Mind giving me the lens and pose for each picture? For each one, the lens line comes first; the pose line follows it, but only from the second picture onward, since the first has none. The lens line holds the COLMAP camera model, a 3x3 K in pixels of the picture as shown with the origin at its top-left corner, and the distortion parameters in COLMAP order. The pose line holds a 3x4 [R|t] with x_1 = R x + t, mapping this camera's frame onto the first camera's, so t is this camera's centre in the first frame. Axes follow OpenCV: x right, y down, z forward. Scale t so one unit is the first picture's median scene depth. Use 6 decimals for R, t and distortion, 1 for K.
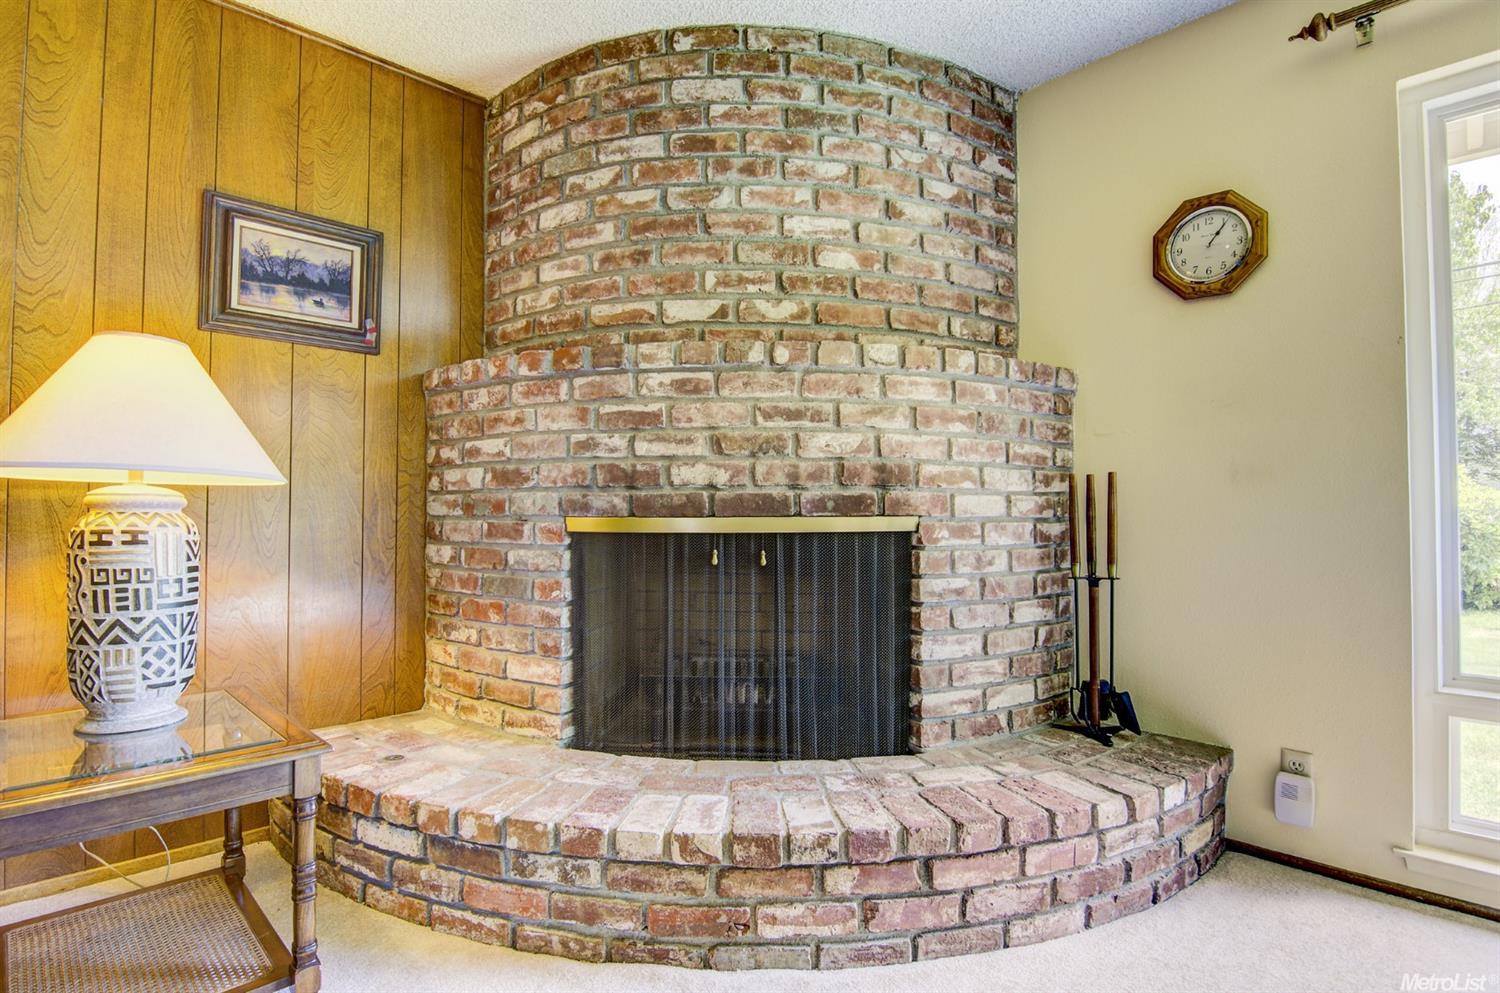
lens RADIAL K [[728.2, 0, 750.0], [0, 728.2, 496.5], [0, 0, 1]] dist [-0.007507, -0.001077]
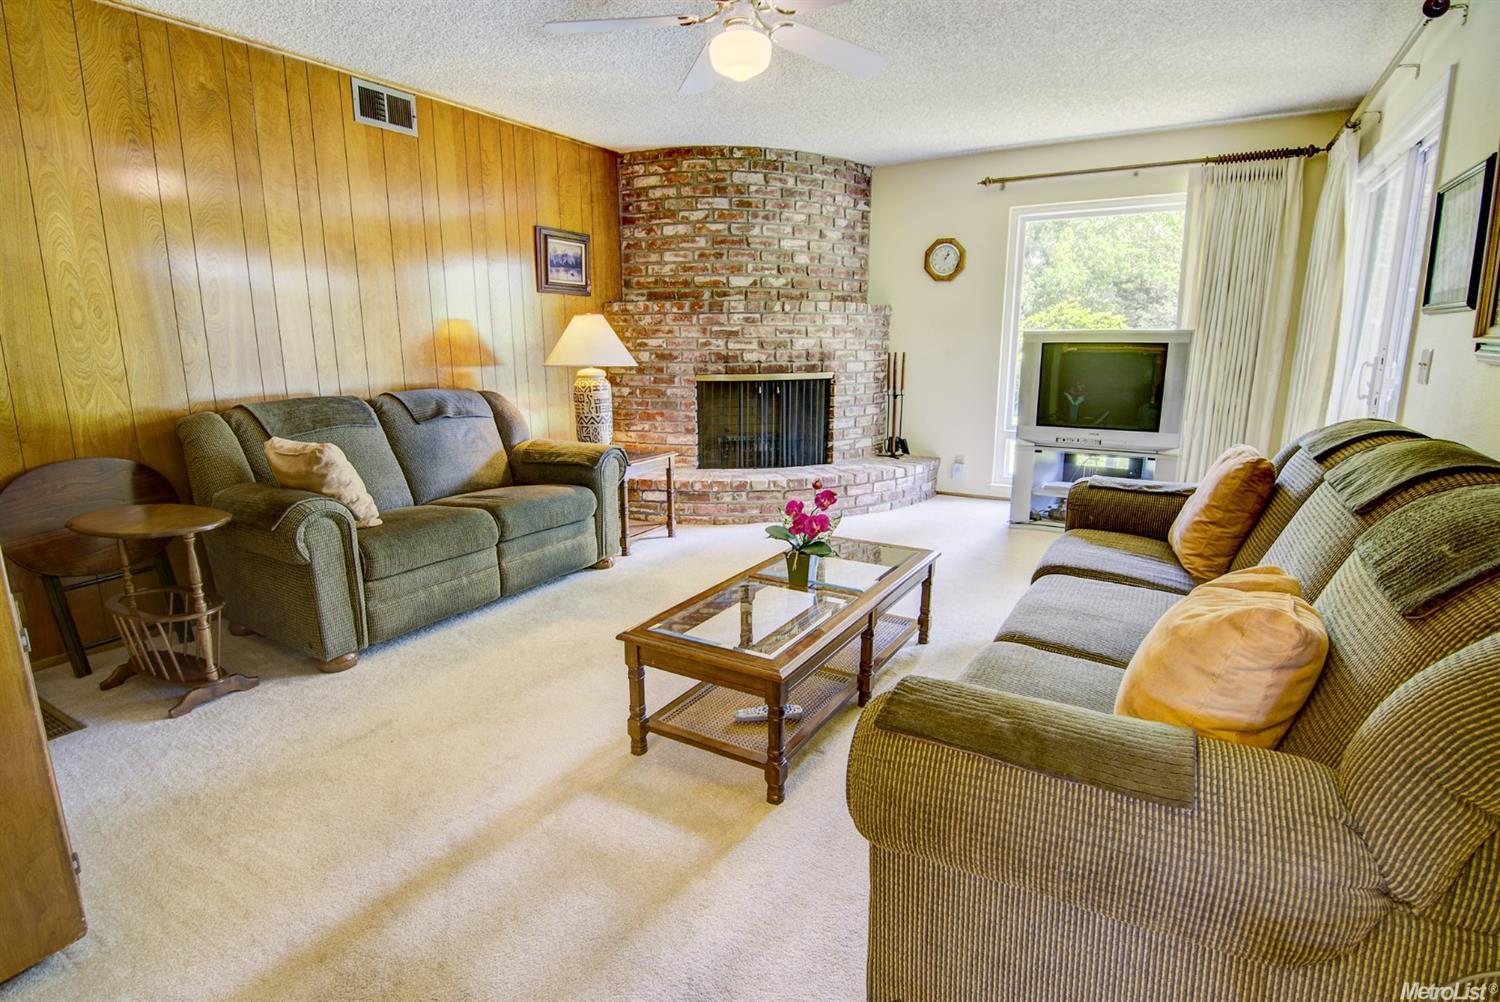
lens RADIAL K [[726.6, 0, 750.0], [0, 726.6, 501.0], [0, 0, 1]] dist [0.002842, 0.000067]
pose [[0.962457, -0.062179, 0.264218, -0.703278], [-0.001556, 0.972130, 0.234438, -0.121116], [-0.271431, -0.226048, 0.935536, -1.305858]]
